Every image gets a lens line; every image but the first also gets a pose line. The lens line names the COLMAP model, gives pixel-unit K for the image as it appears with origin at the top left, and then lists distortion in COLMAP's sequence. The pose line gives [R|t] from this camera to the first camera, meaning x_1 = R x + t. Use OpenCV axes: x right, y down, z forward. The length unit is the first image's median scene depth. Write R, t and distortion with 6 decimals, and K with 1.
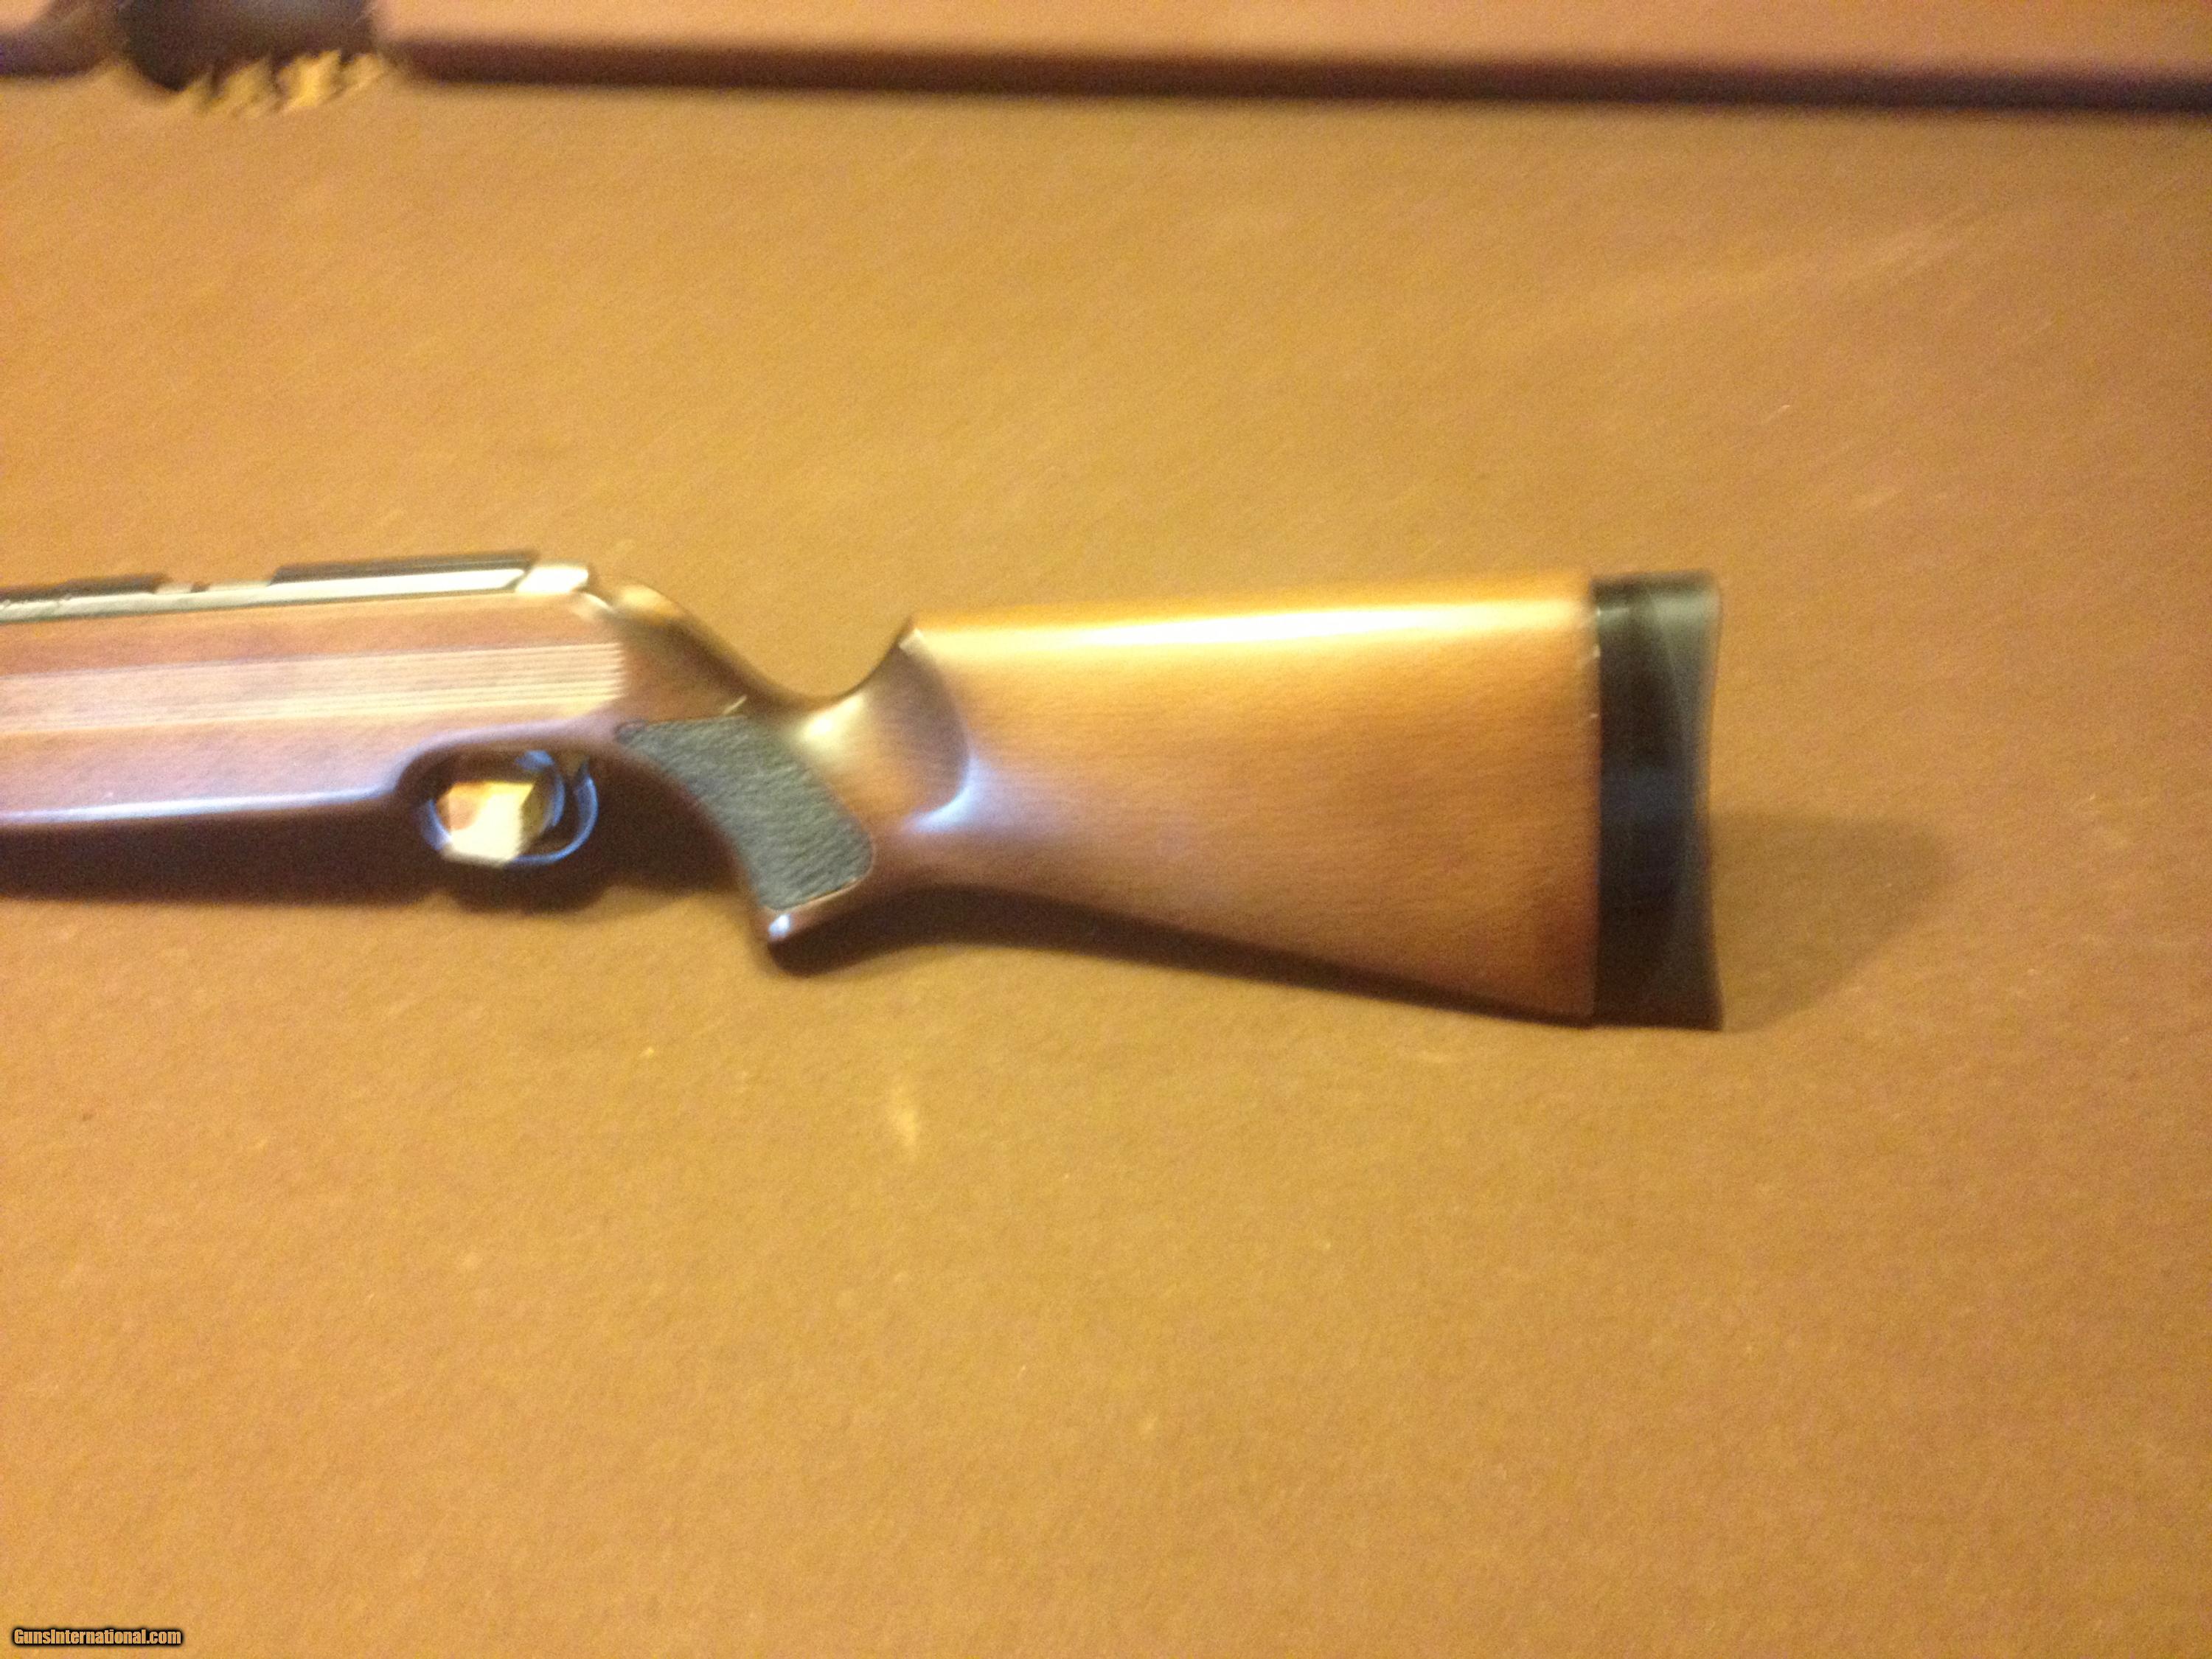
lens RADIAL K [[2070.0, 0, 1074.0], [0, 2070.0, 818.6], [0, 0, 1]] dist [0.147913, -0.329256]
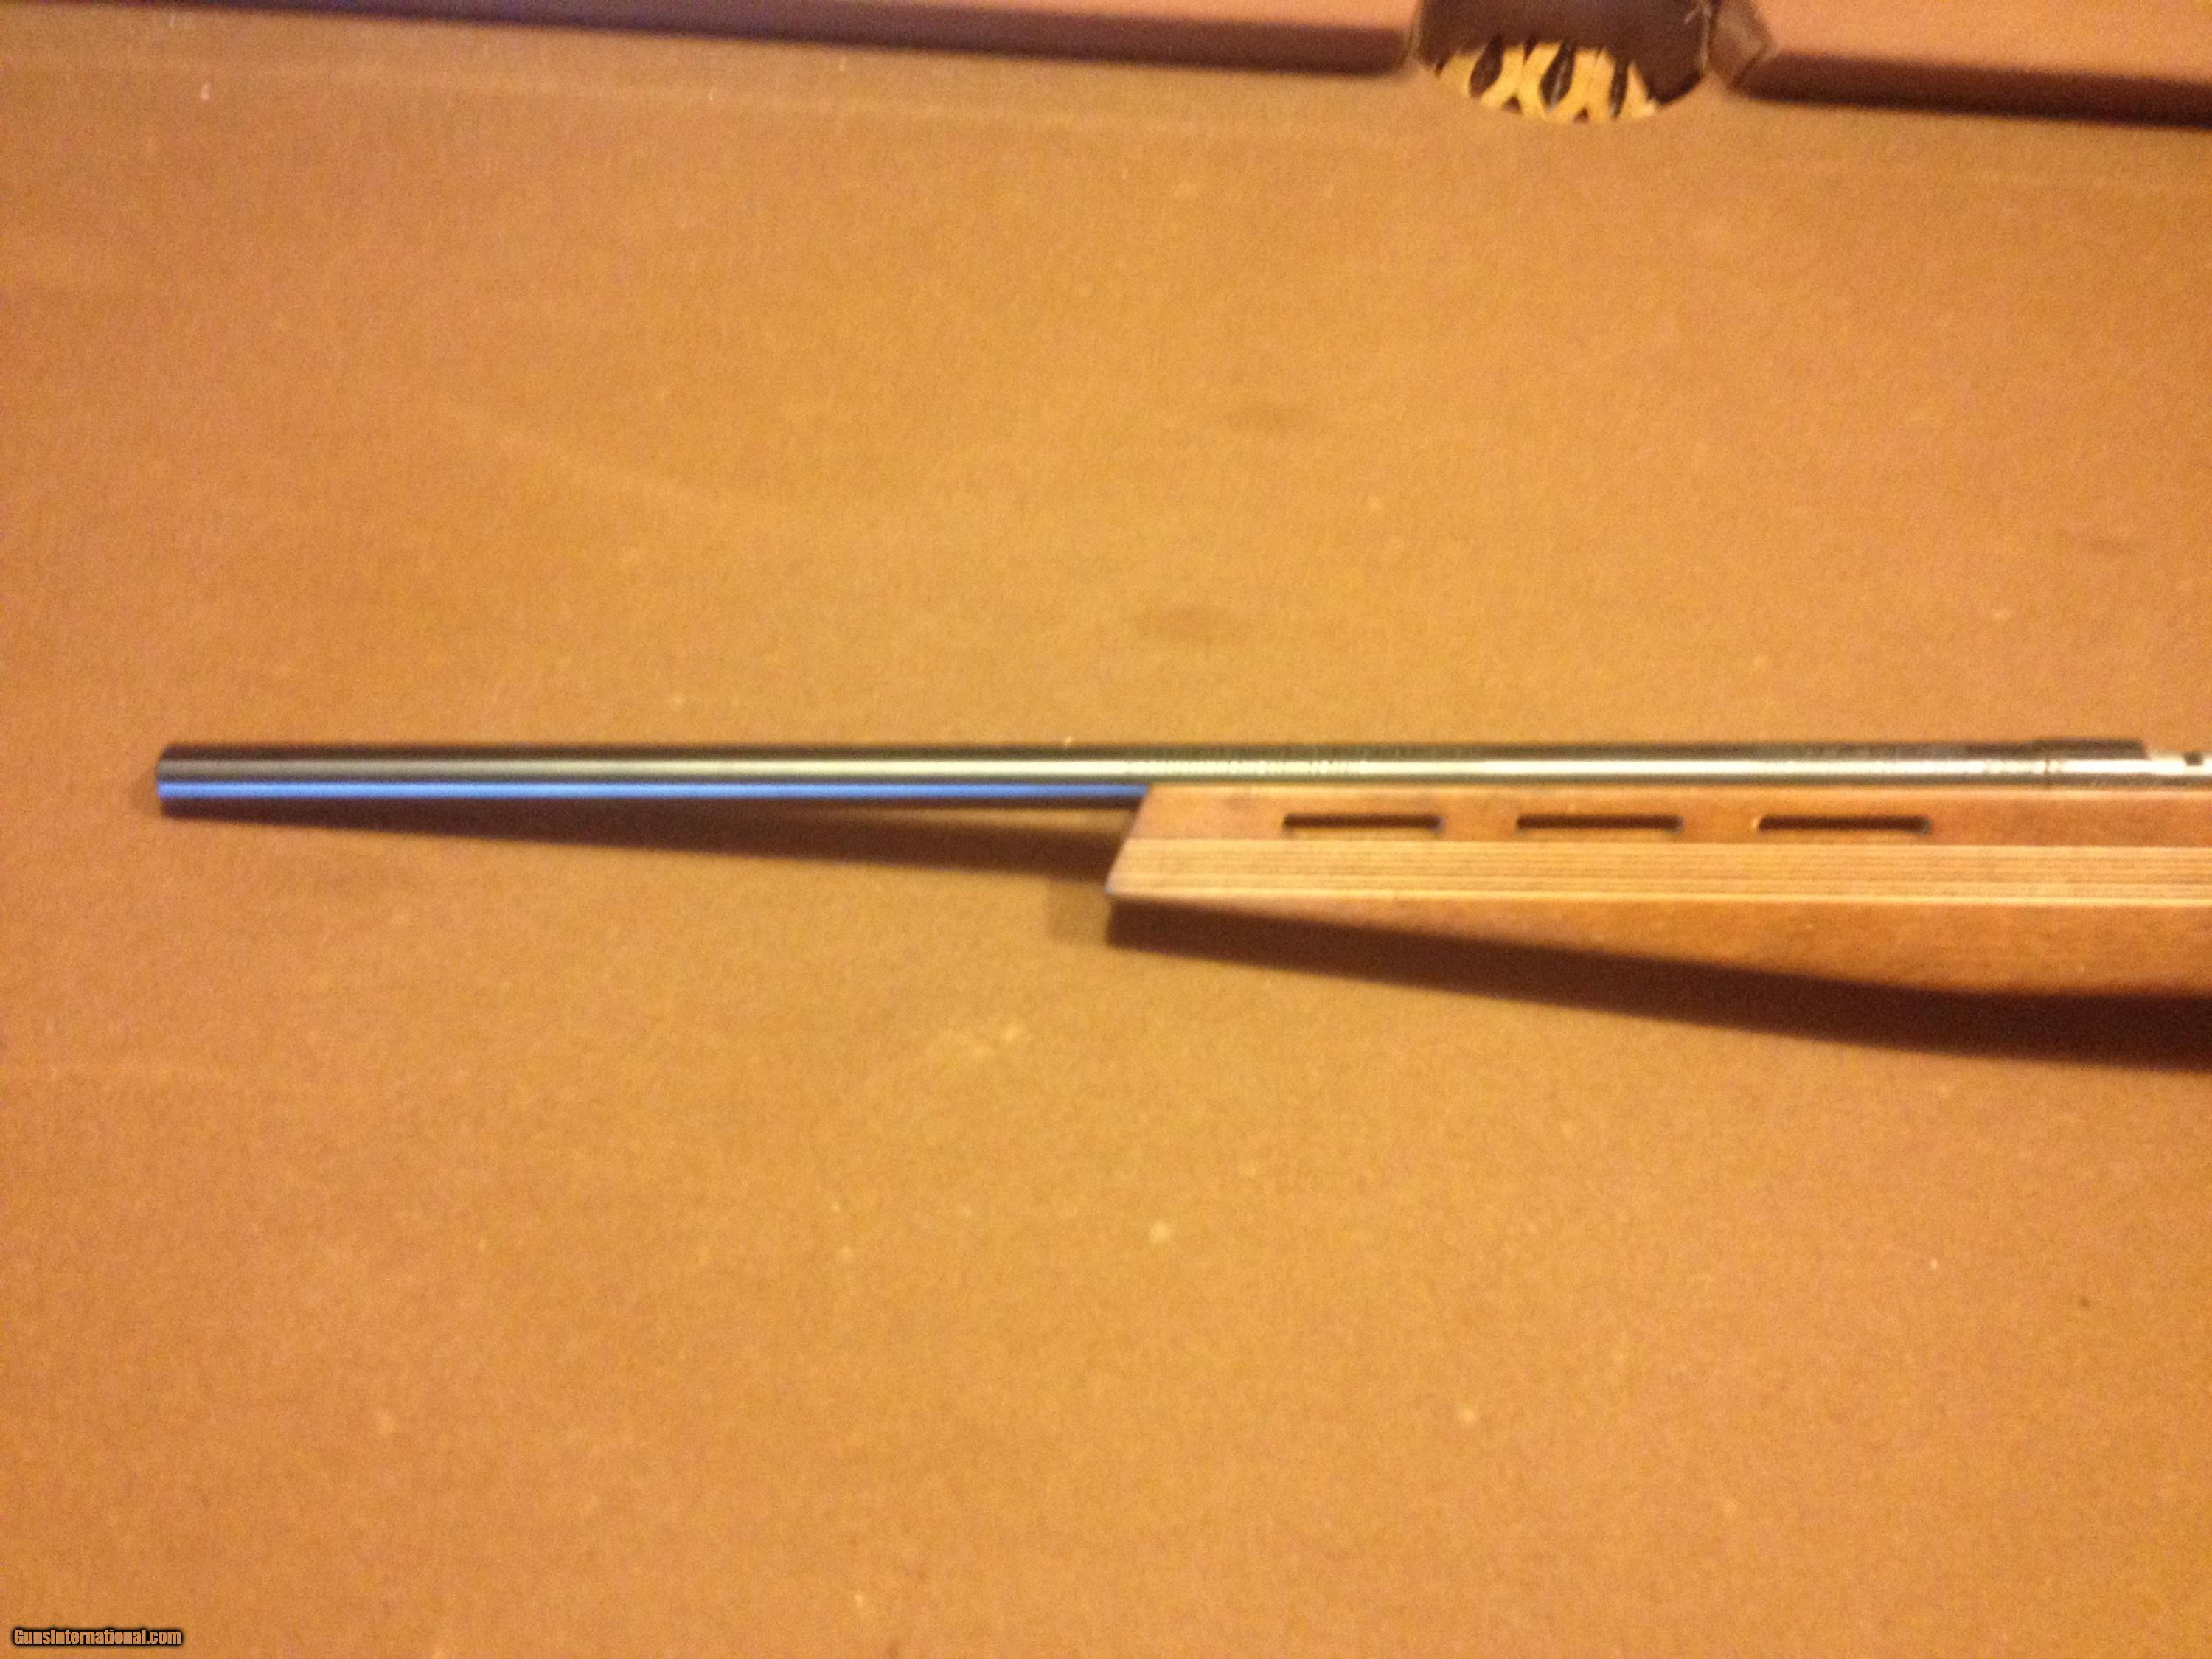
lens RADIAL K [[2070.0, 0, 1074.0], [0, 2070.0, 818.6], [0, 0, 1]] dist [0.147913, -0.329256]
pose [[0.996893, 0.059139, -0.052019, -0.876457], [-0.055057, 0.995534, 0.076690, -0.128443], [0.056322, -0.073588, 0.995697, 0.014304]]
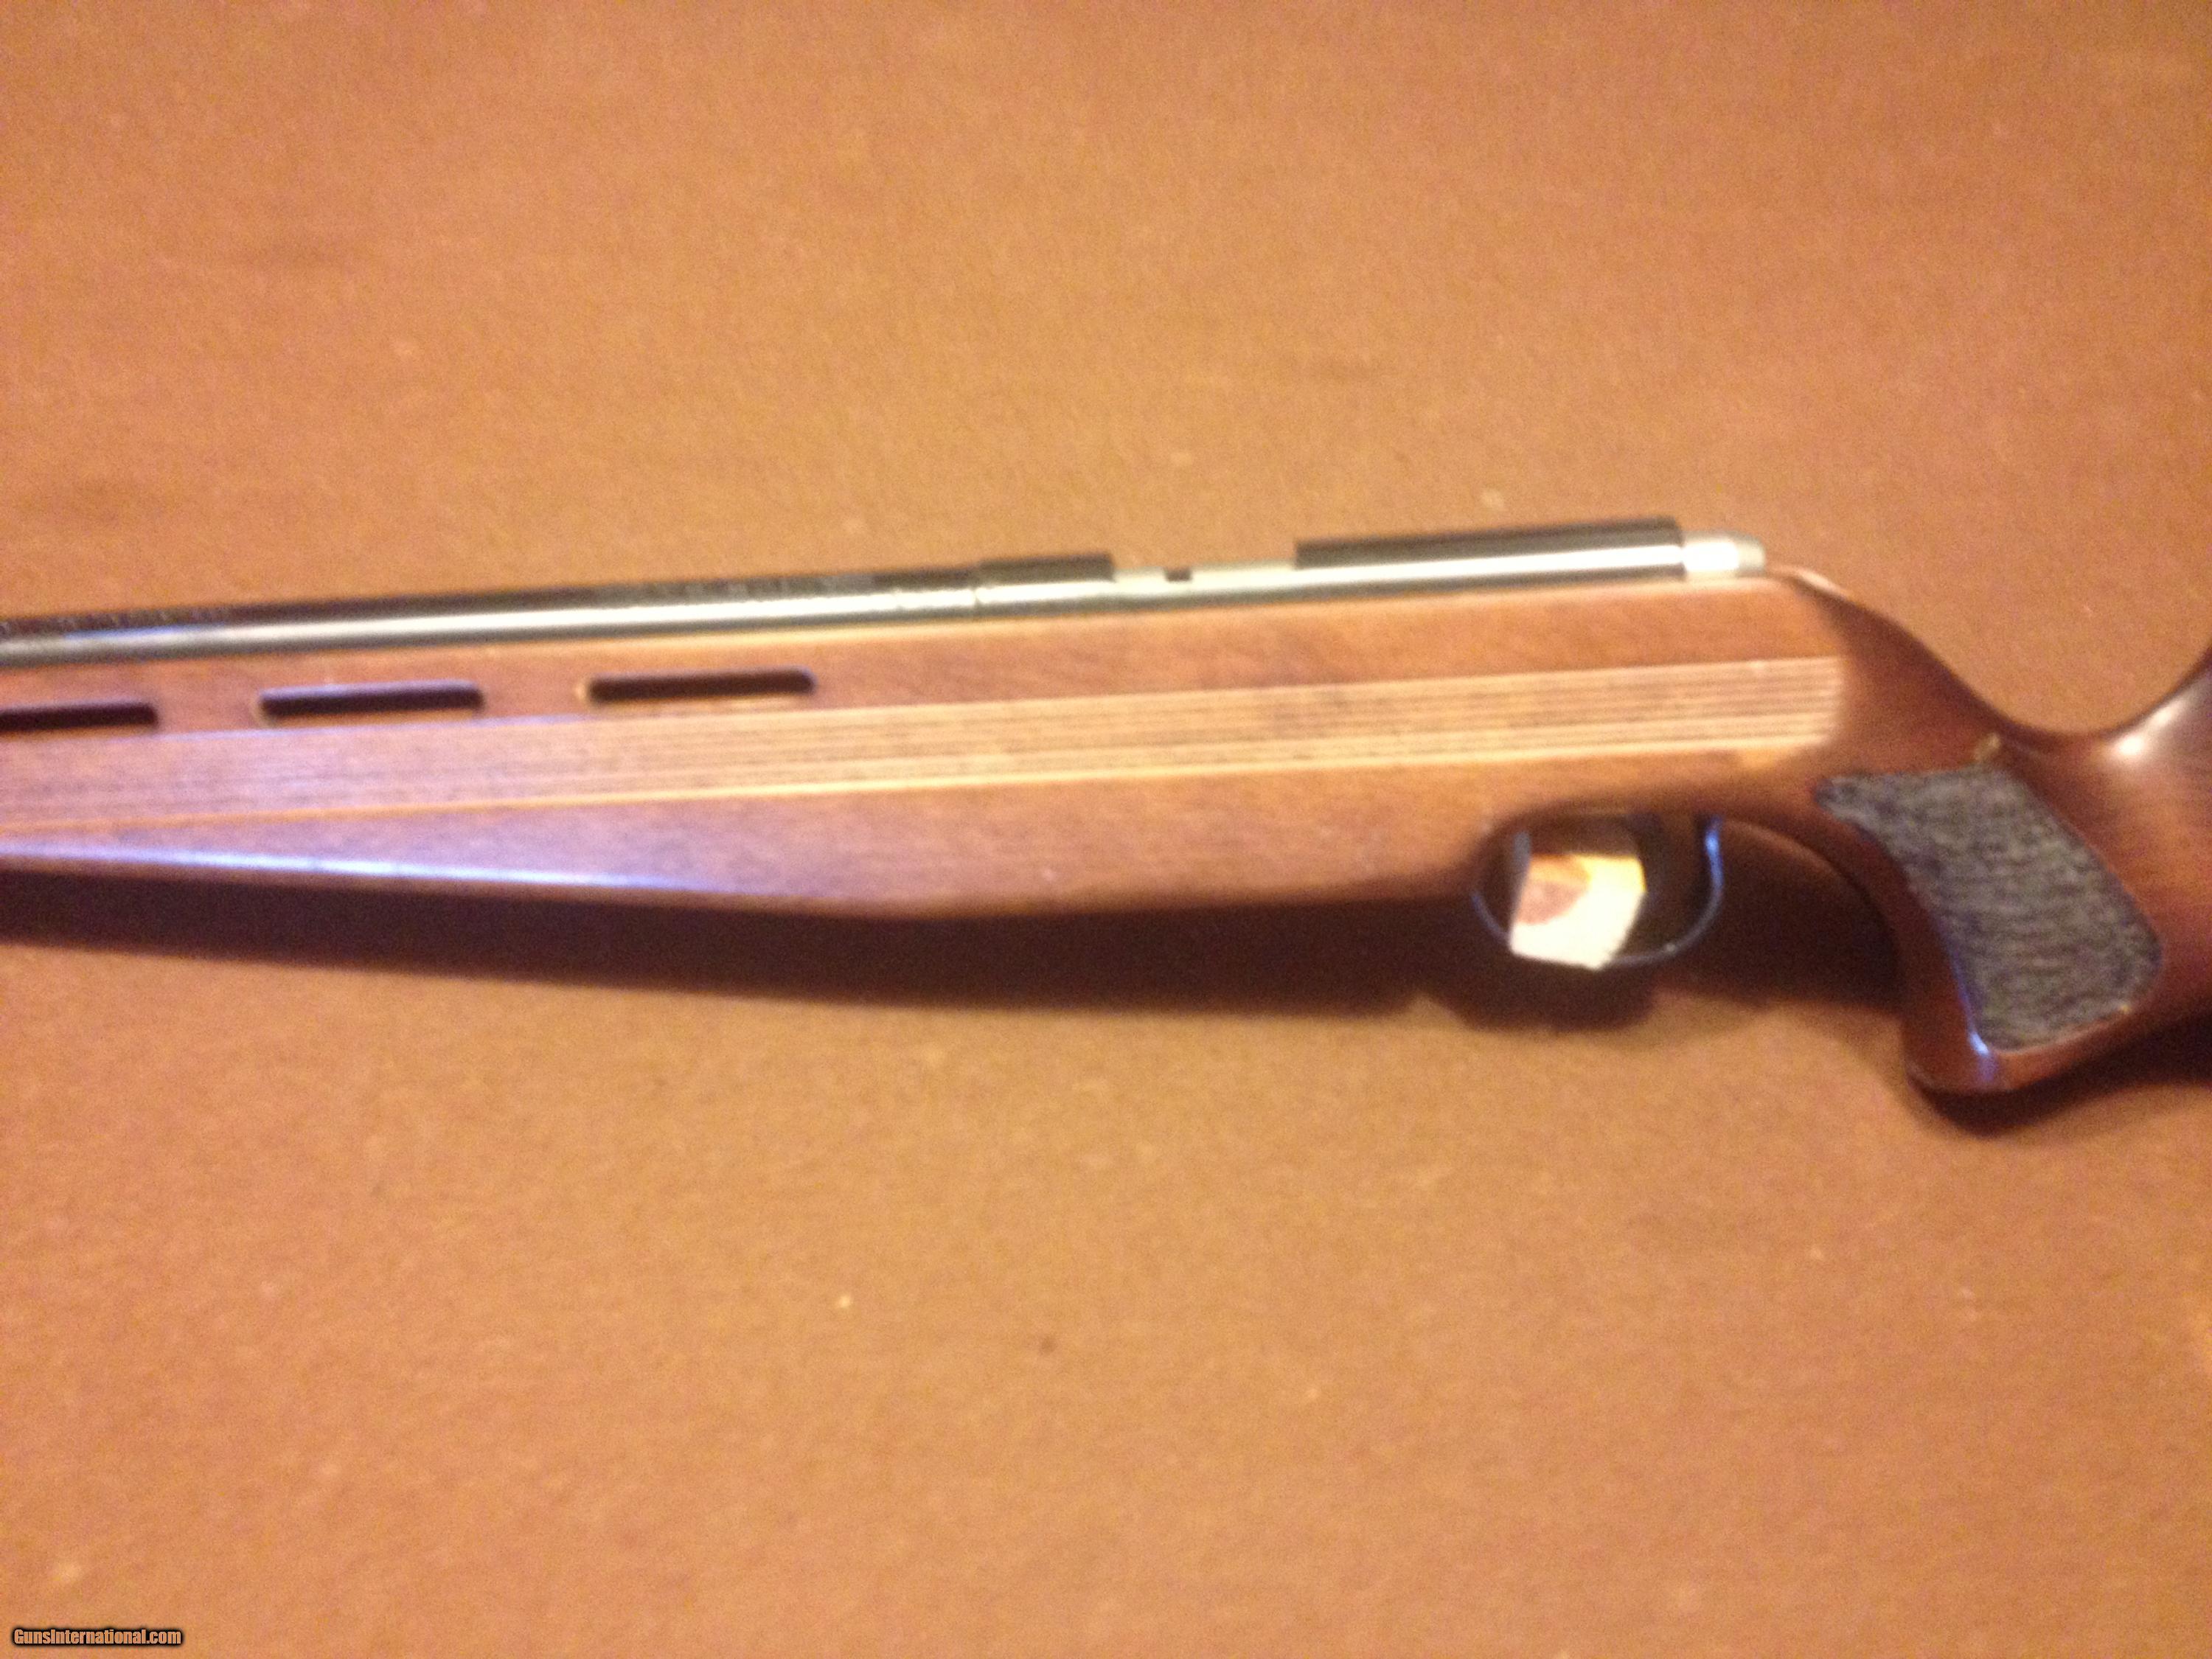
lens RADIAL K [[2070.0, 0, 1074.0], [0, 2070.0, 818.6], [0, 0, 1]] dist [0.147913, -0.329256]
pose [[0.999524, 0.008577, -0.029632, -0.429829], [-0.007289, 0.999036, 0.043291, -0.058441], [0.029974, -0.043054, 0.998623, 0.316995]]
